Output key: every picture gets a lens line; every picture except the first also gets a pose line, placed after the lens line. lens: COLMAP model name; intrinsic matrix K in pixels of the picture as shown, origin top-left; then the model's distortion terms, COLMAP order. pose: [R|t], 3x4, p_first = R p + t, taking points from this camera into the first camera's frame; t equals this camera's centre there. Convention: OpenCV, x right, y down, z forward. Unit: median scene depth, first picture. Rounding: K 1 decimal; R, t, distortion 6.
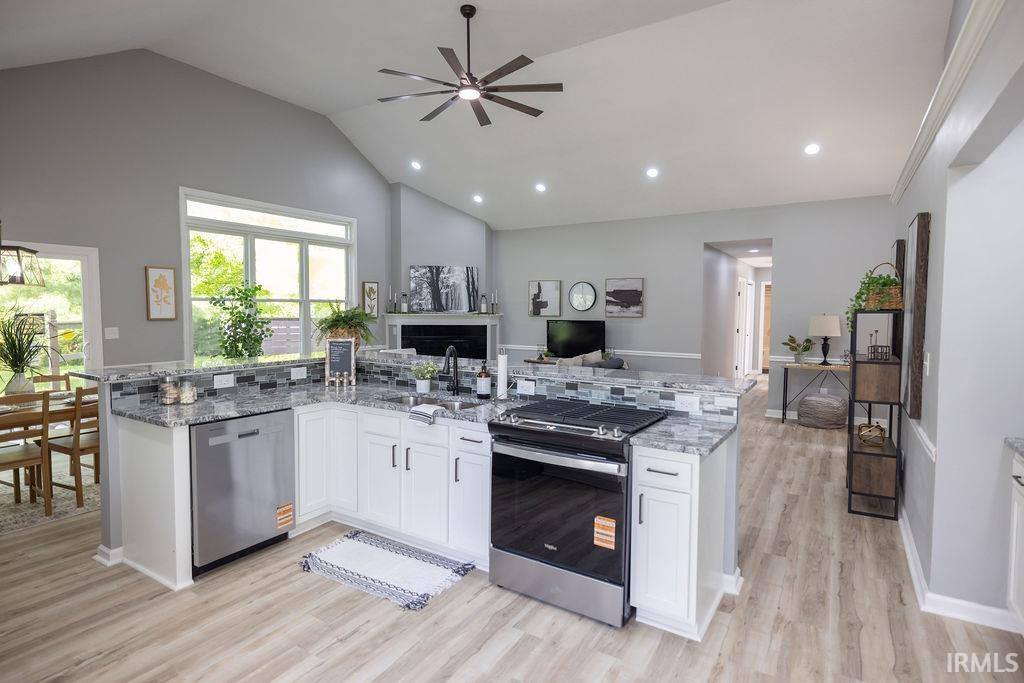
lens RADIAL K [[526.4, 0, 512.0], [0, 526.4, 341.5], [0, 0, 1]] dist [0.001242, 0.000048]
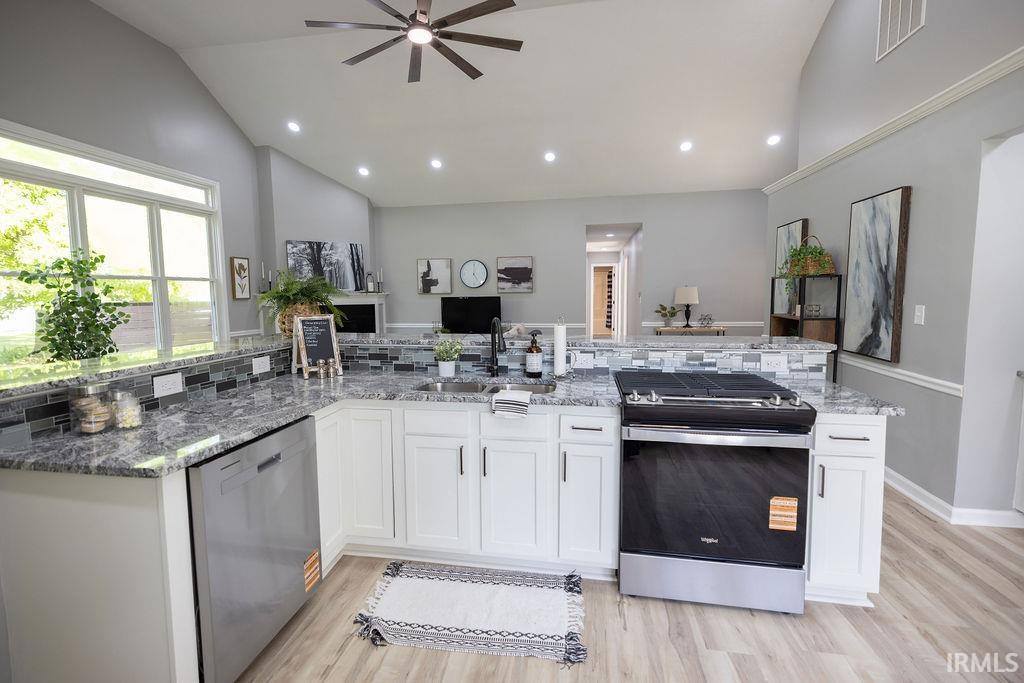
lens RADIAL K [[454.0, 0, 503.3], [0, 454.0, 335.7], [0, 0, 1]] dist [0.003627, 0.000232]
pose [[0.925729, -0.051490, 0.374666, -0.199387], [0.039668, 0.998444, 0.039204, 0.005054], [-0.376102, -0.021431, 0.926331, 0.175987]]
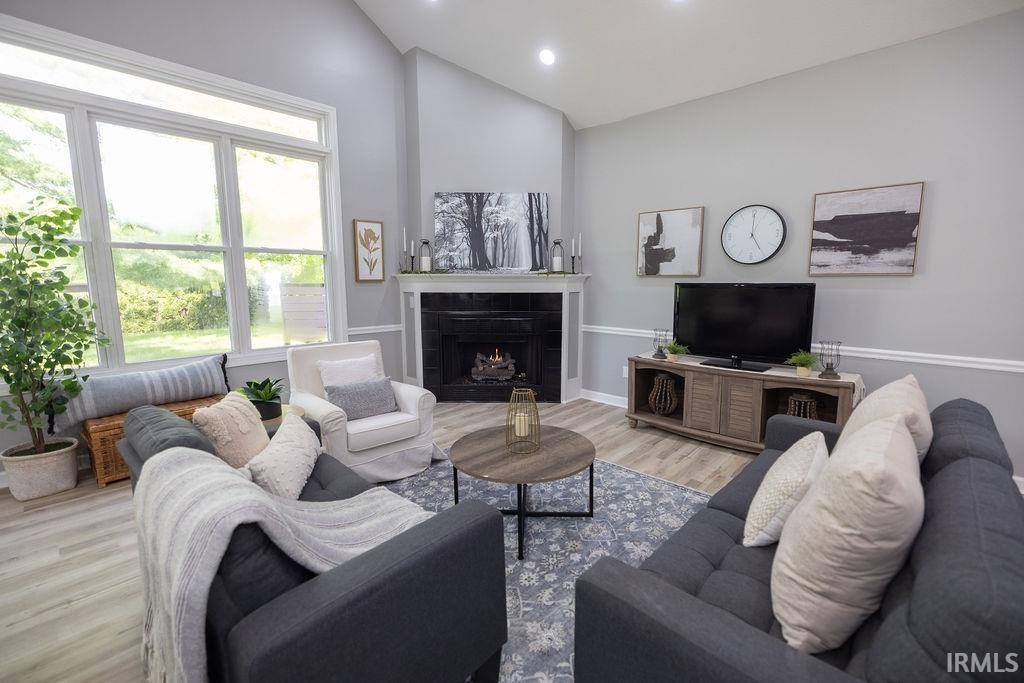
lens RADIAL K [[440.3, 0, 512.0], [0, 440.3, 341.5], [0, 0, 1]] dist [-0.000391, 0.000023]
pose [[0.981626, 0.020986, -0.189658, -0.011386], [-0.006077, 0.996868, 0.078853, -0.020981], [0.190718, -0.076252, 0.978679, 0.685680]]
